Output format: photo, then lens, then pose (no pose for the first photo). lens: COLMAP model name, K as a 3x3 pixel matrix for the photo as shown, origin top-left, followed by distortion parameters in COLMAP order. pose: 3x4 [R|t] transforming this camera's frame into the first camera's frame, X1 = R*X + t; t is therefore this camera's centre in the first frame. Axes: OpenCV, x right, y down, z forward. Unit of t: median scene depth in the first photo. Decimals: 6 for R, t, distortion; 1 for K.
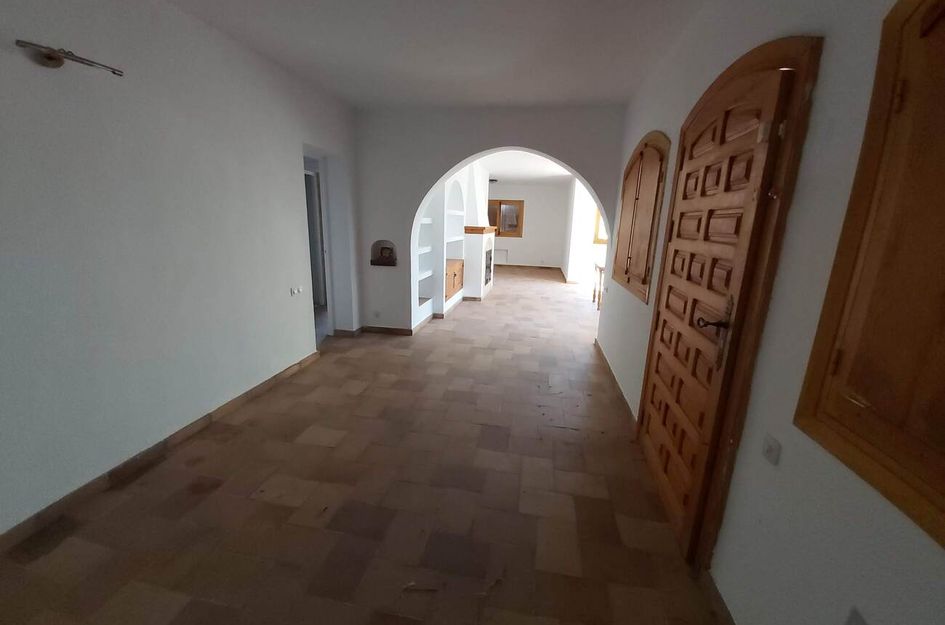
lens RADIAL K [[357.2, 0, 473.0], [0, 357.2, 311.1], [0, 0, 1]] dist [-0.004296, 0.000235]
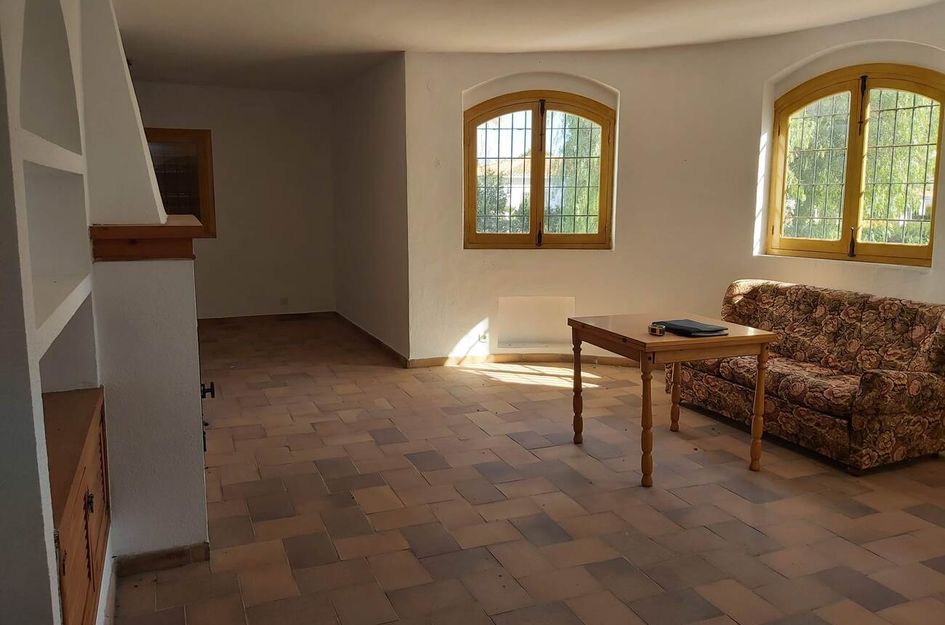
lens RADIAL K [[712.0, 0, 471.6], [0, 712.0, 310.8], [0, 0, 1]] dist [0.045577, -0.085882]
pose [[0.837529, -0.111961, 0.534800, -0.048860], [0.150517, 0.988187, -0.028841, -0.113954], [-0.525253, 0.104651, 0.844487, 0.429201]]
